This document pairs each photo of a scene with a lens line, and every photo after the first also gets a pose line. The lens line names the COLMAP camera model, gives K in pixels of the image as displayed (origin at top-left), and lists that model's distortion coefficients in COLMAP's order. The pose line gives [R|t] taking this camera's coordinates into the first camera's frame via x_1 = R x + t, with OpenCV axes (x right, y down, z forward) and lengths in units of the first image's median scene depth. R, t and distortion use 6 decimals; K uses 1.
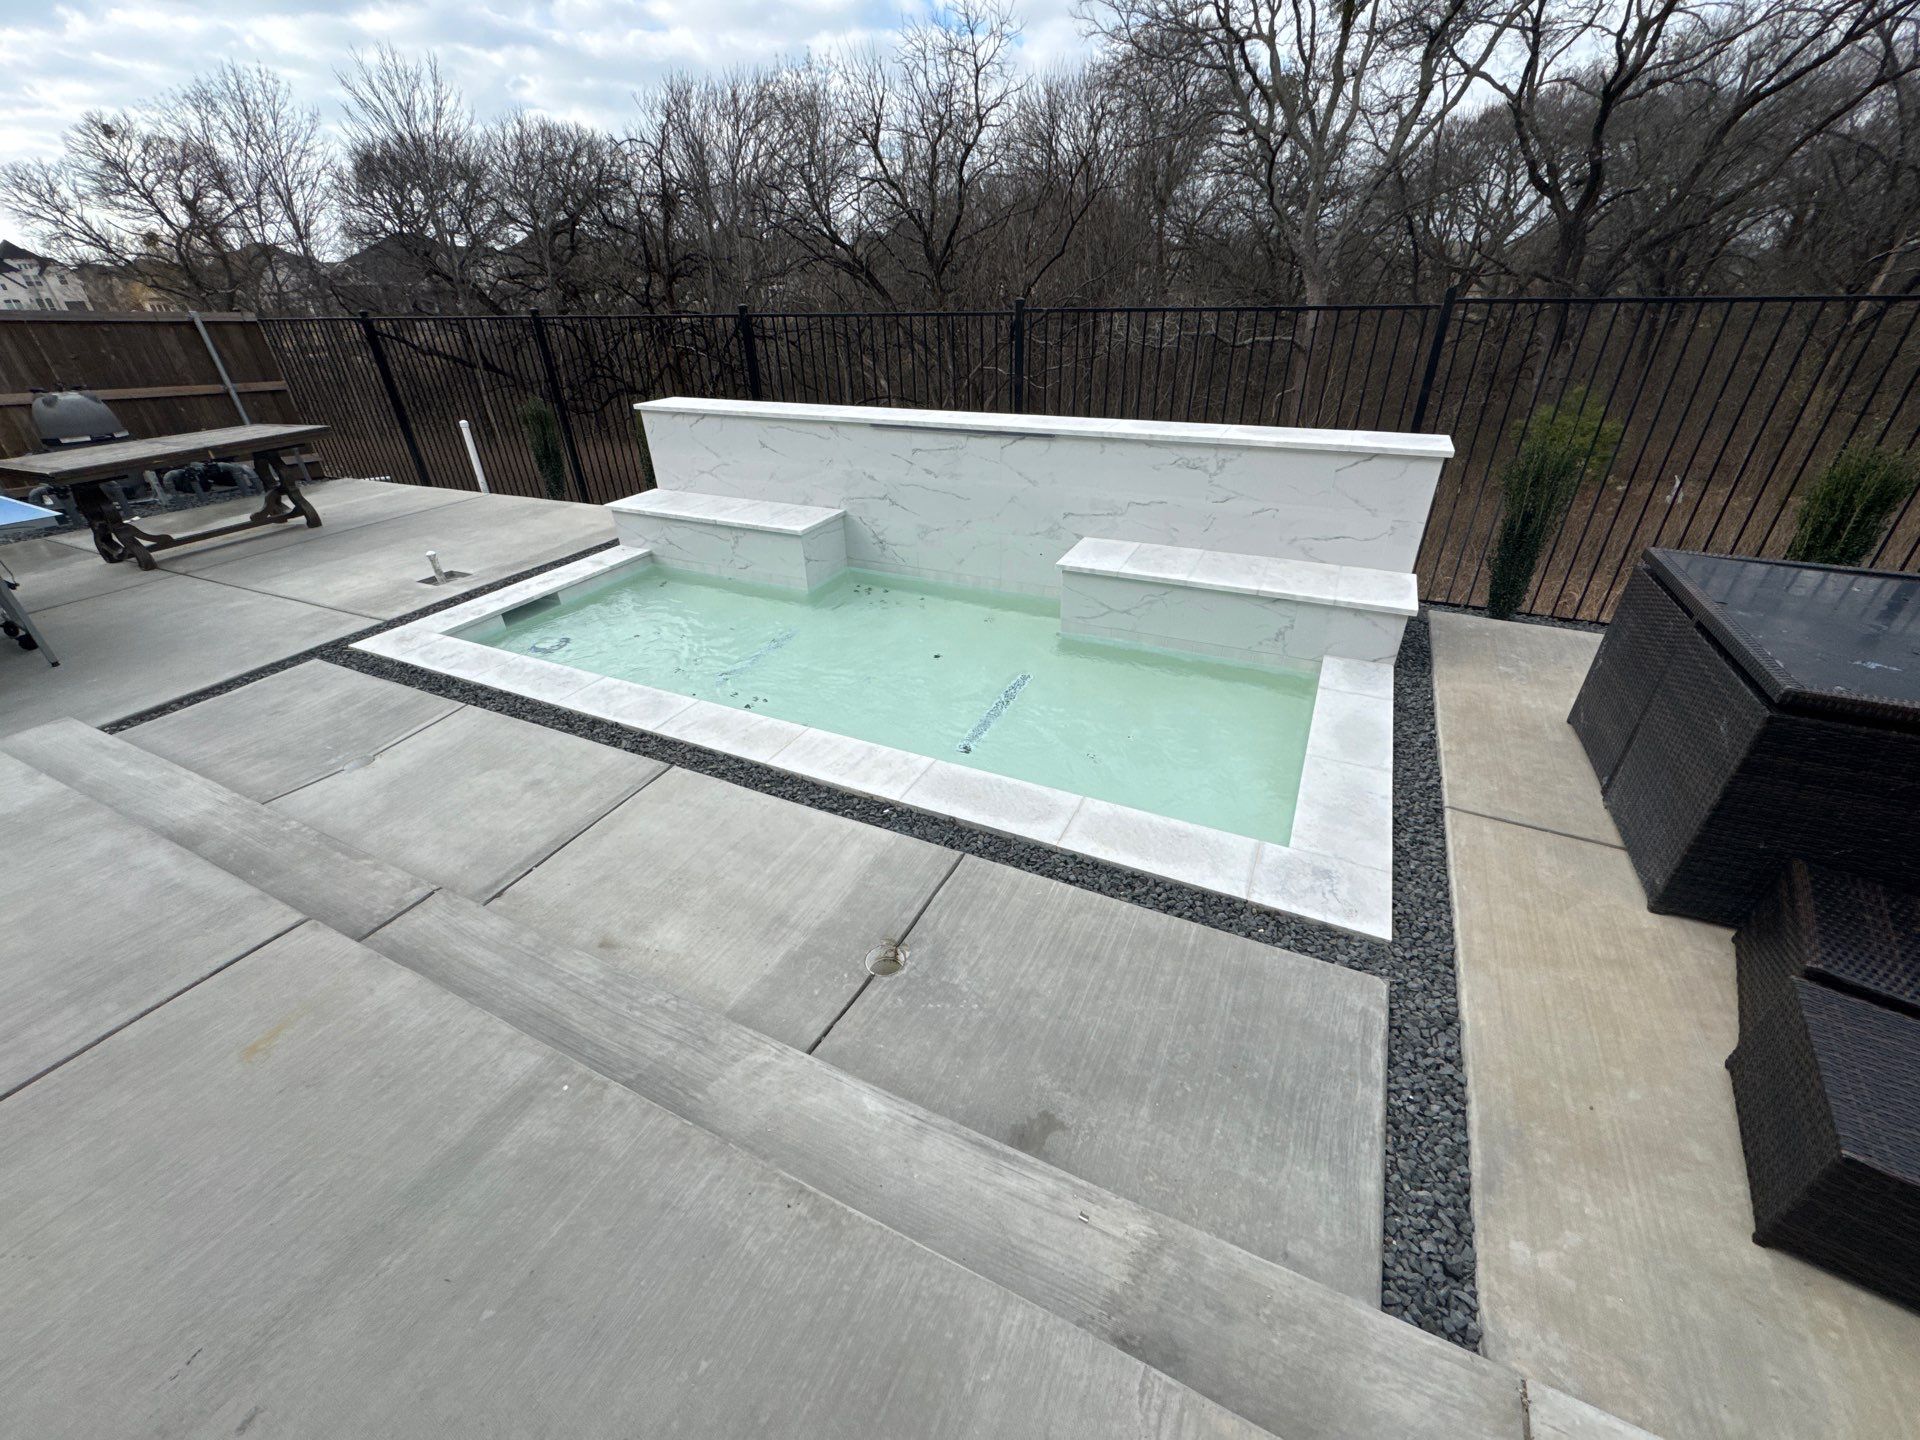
lens RADIAL K [[759.9, 0, 966.0], [0, 759.9, 720.8], [0, 0, 1]] dist [-0.000225, 0.000015]
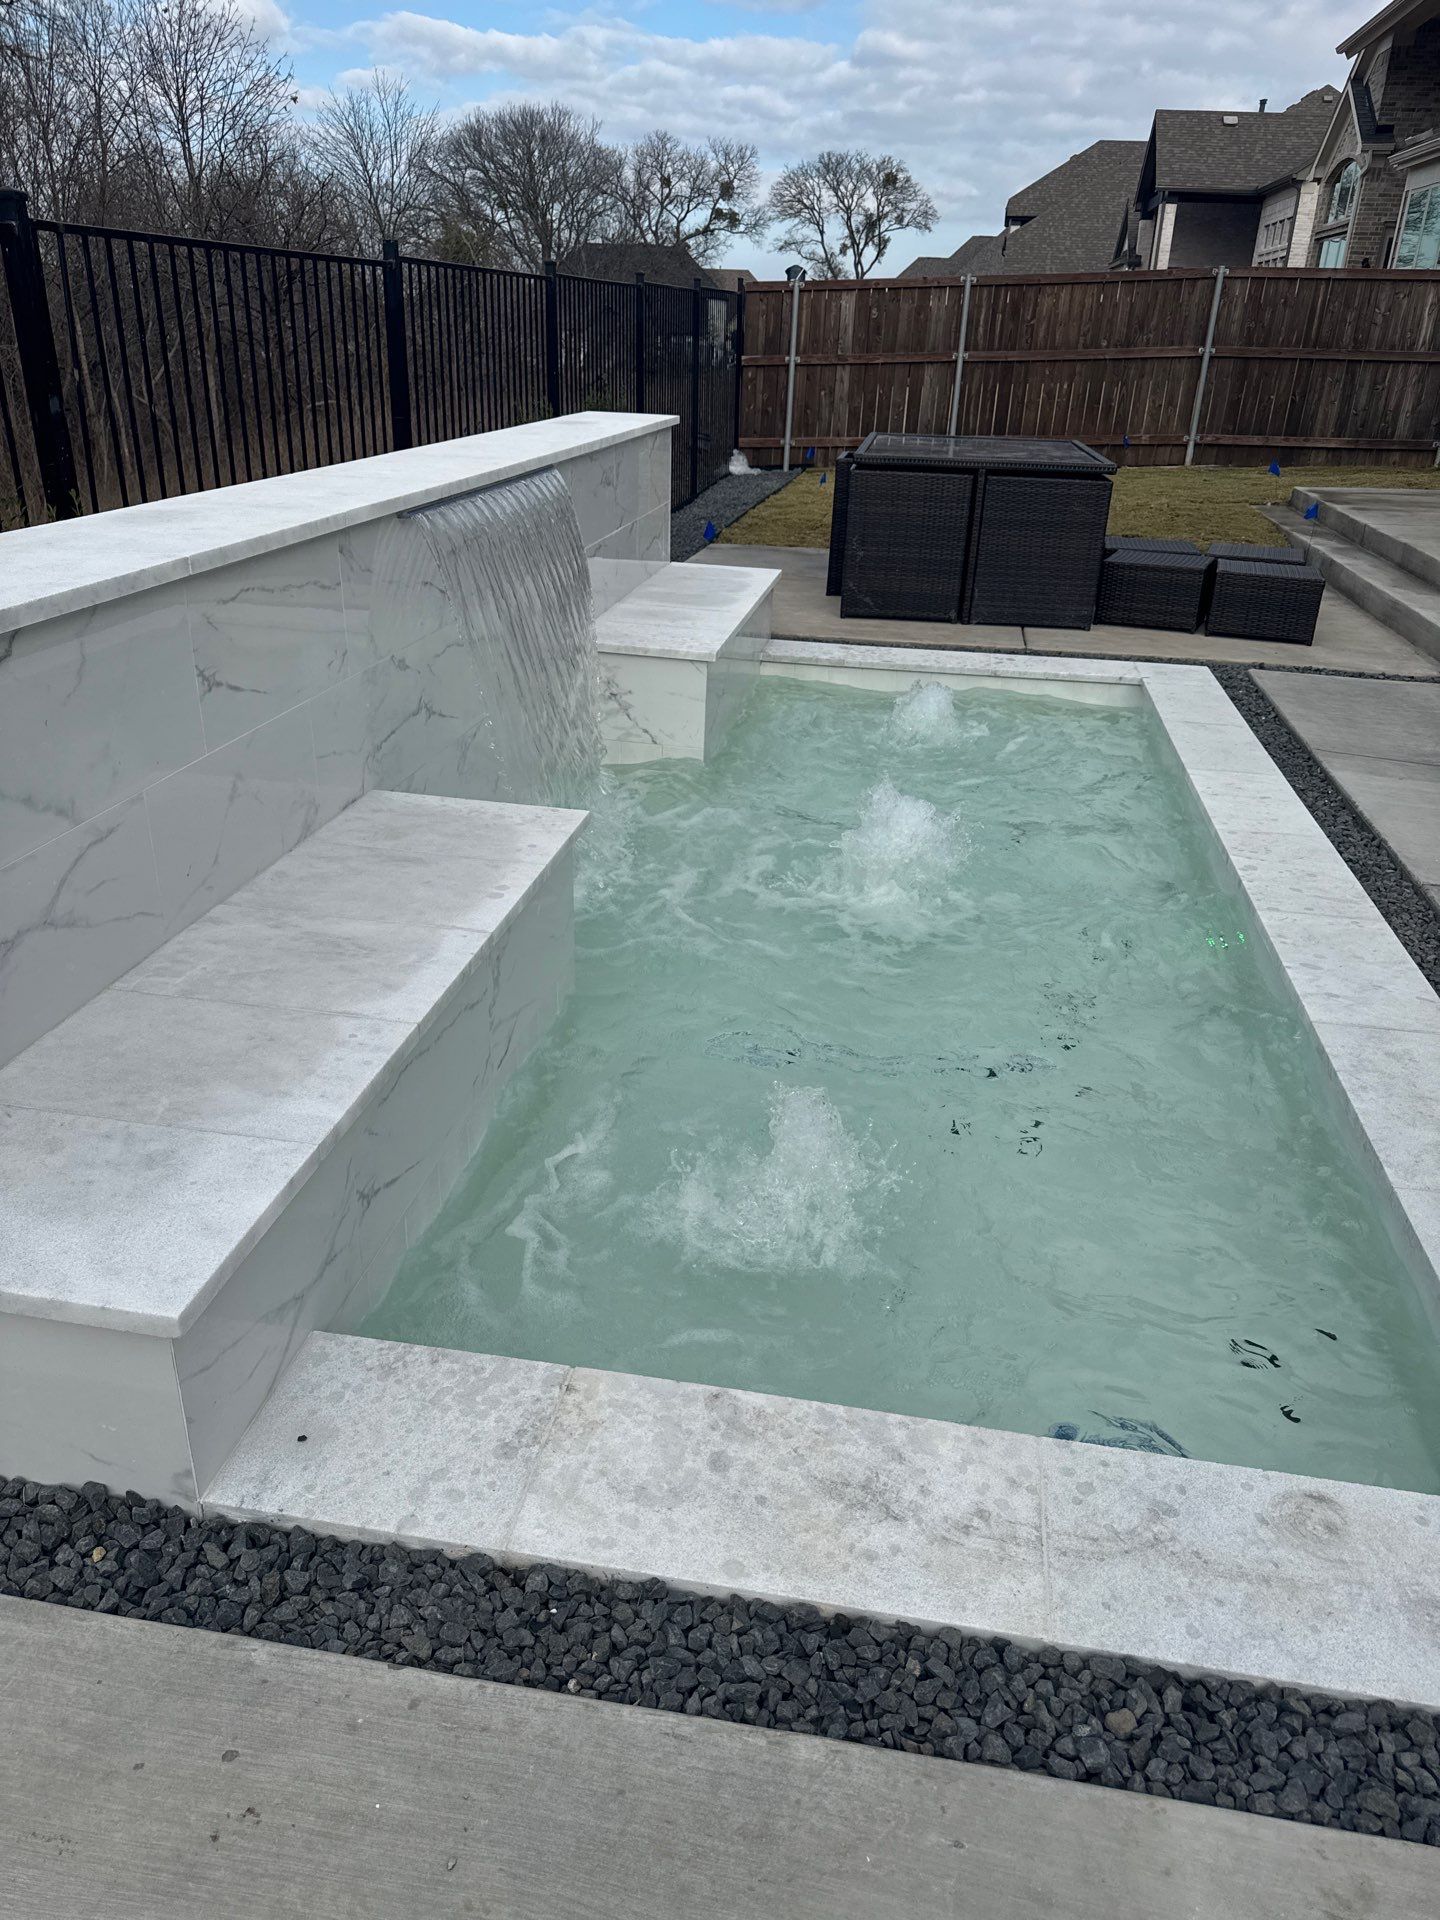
lens RADIAL K [[1372.5, 0, 718.3], [0, 1372.5, 965.6], [0, 0, 1]] dist [0.066678, 0.002426]
pose [[-0.289262, -0.389206, 0.874555, -0.755881], [0.460543, 0.744343, 0.483584, -0.439730], [-0.839183, 0.542653, -0.036065, 0.933555]]
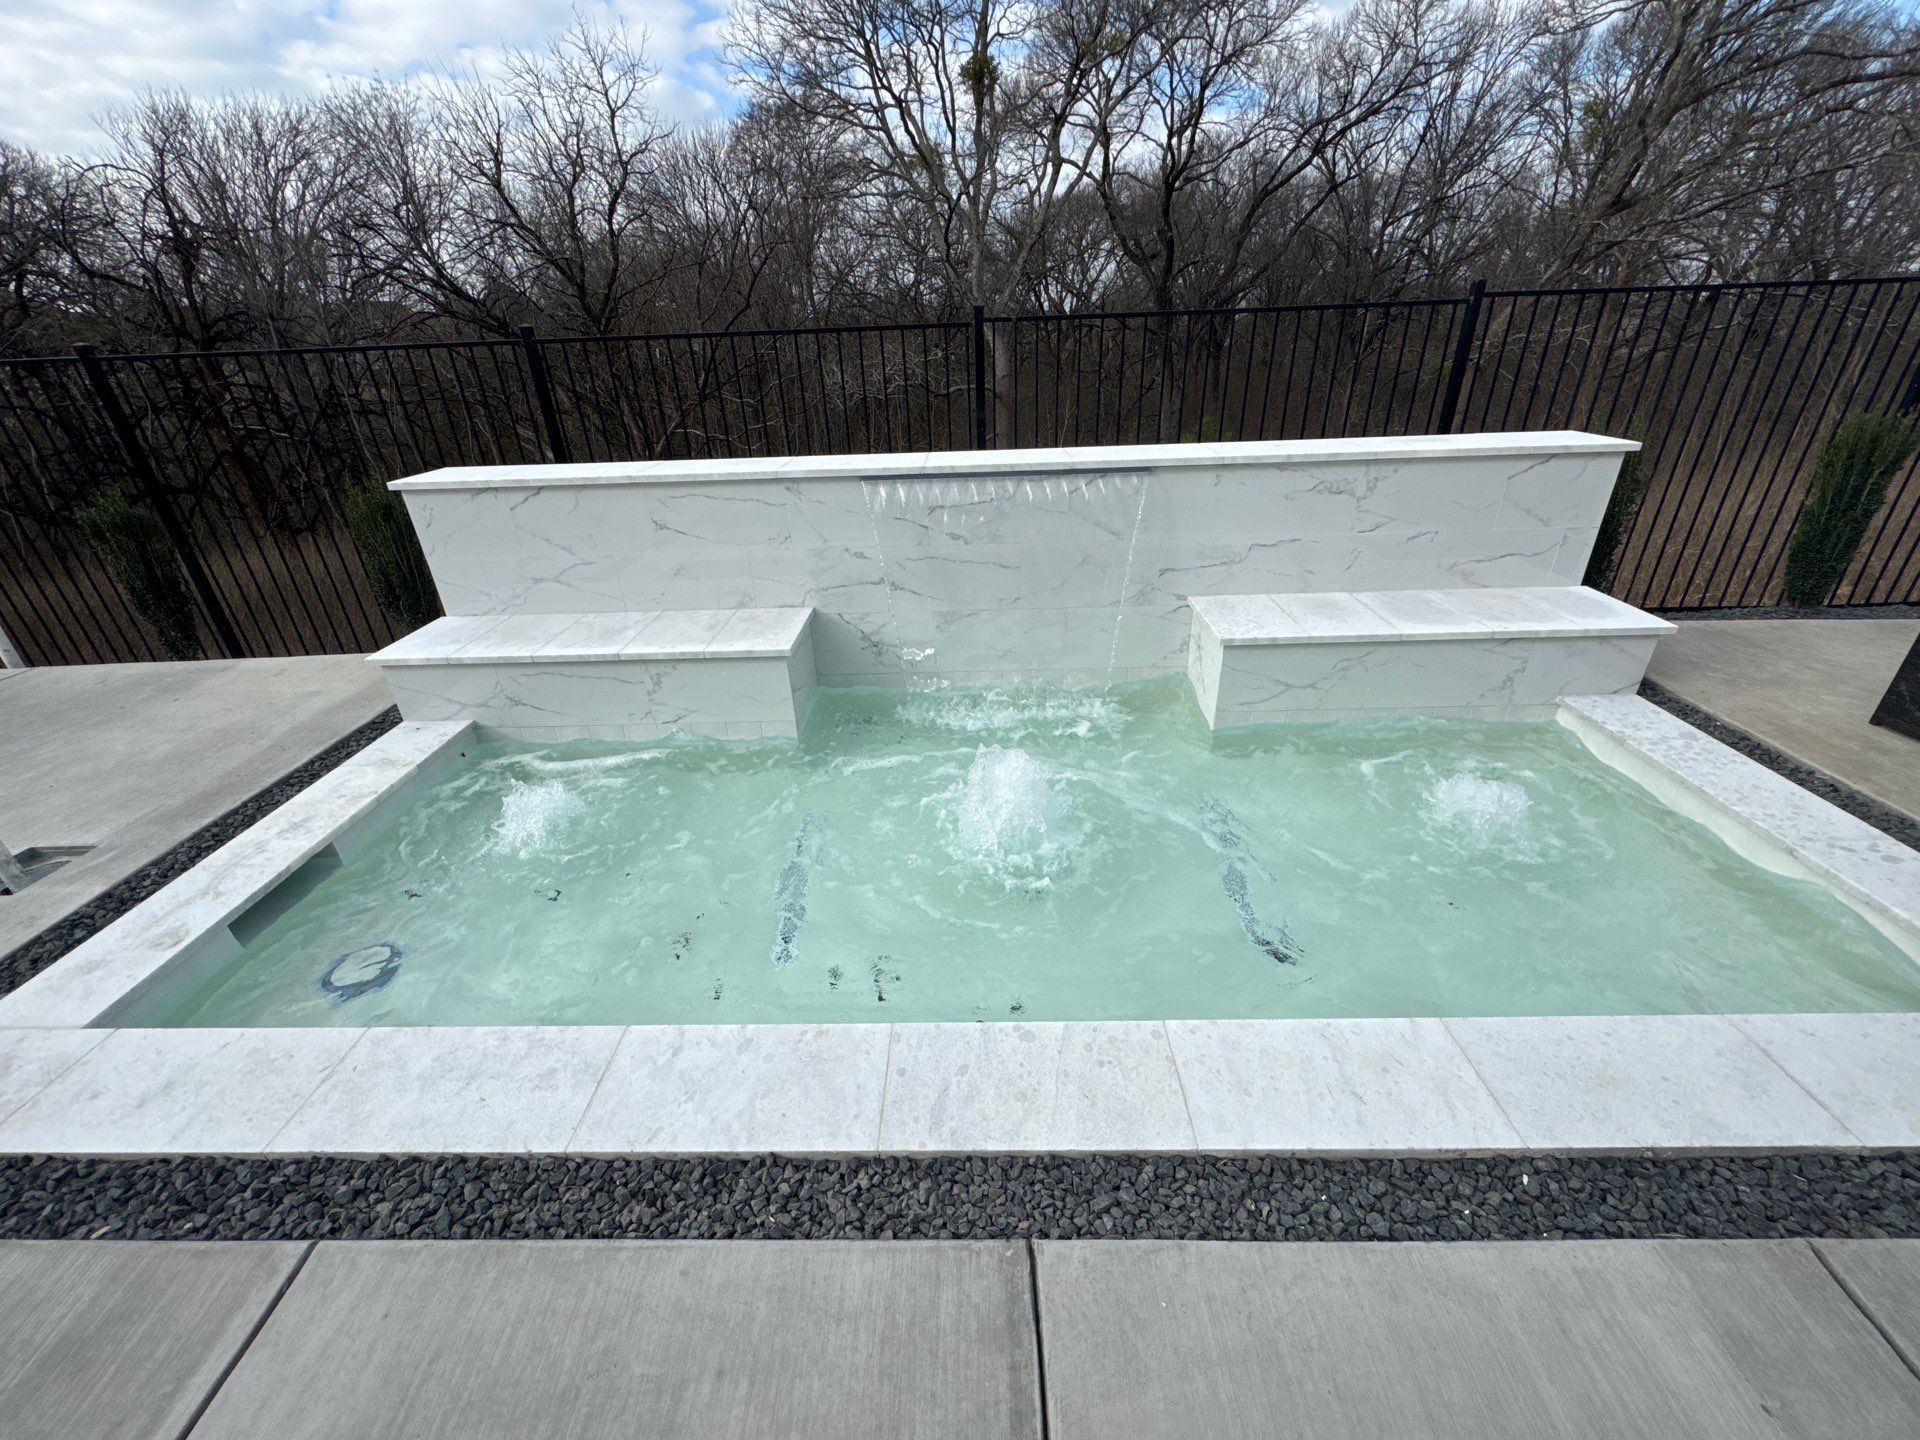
lens RADIAL K [[759.9, 0, 956.3], [0, 759.9, 719.2], [0, 0, 1]] dist [-0.000225, 0.000015]
pose [[0.908963, -0.195944, 0.367956, -0.310633], [0.221854, 0.974648, -0.029029, -0.134104], [-0.352939, 0.108019, 0.929390, 0.345918]]
